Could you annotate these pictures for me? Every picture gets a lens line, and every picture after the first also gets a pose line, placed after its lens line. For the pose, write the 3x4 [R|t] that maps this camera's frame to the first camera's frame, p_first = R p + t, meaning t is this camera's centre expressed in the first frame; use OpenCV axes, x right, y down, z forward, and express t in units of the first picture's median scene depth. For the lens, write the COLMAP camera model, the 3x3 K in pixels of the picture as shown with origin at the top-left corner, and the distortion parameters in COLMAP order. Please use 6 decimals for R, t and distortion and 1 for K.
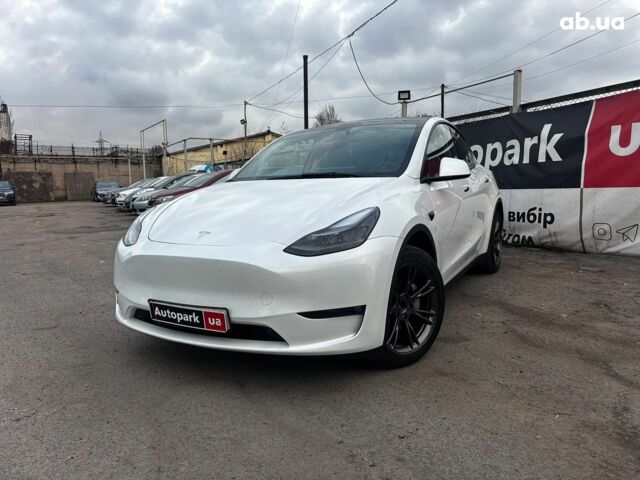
lens RADIAL K [[480.5, 0, 316.0], [0, 480.5, 241.0], [0, 0, 1]] dist [0.049007, -0.072484]
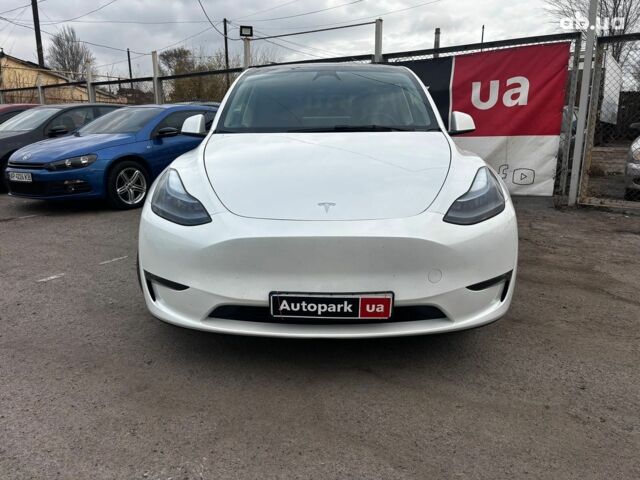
lens RADIAL K [[489.2, 0, 309.6], [0, 489.2, 248.4], [0, 0, 1]] dist [0.005639, -0.000102]
pose [[0.890305, -0.096534, 0.445015, -0.640248], [0.037847, 0.989577, 0.138944, -0.059308], [-0.453789, -0.106860, 0.884679, 0.268875]]
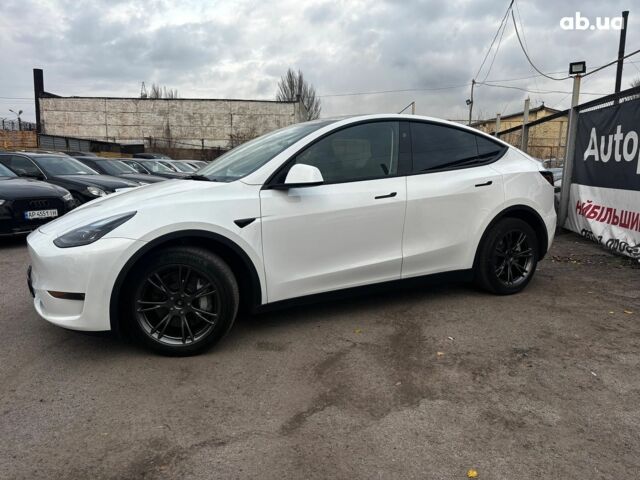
lens RADIAL K [[480.5, 0, 316.0], [0, 480.5, 241.0], [0, 0, 1]] dist [0.049007, -0.072484]
pose [[0.828775, 0.106735, -0.549308, 1.135426], [-0.082539, 0.994220, 0.068654, -0.117998], [0.553461, -0.011560, 0.832795, 0.277928]]
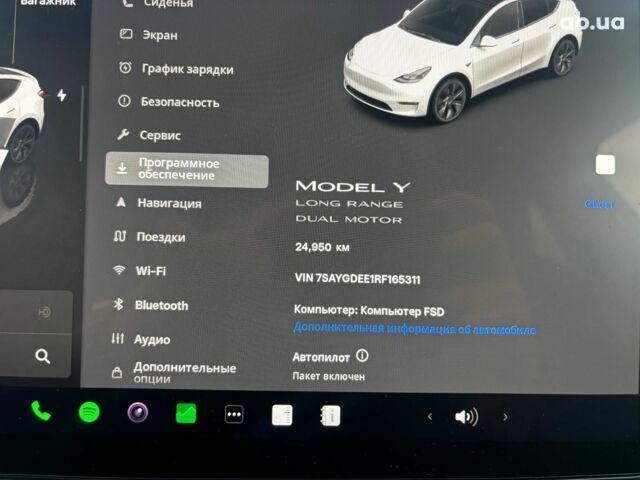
lens RADIAL K [[480.5, 0, 316.0], [0, 480.5, 241.0], [0, 0, 1]] dist [0.049007, -0.072484]
pose [[0.908813, 0.248761, -0.334927, 0.687301], [-0.038911, 0.849833, 0.525614, -0.639927], [0.415384, -0.464652, 0.782019, -1.890880]]
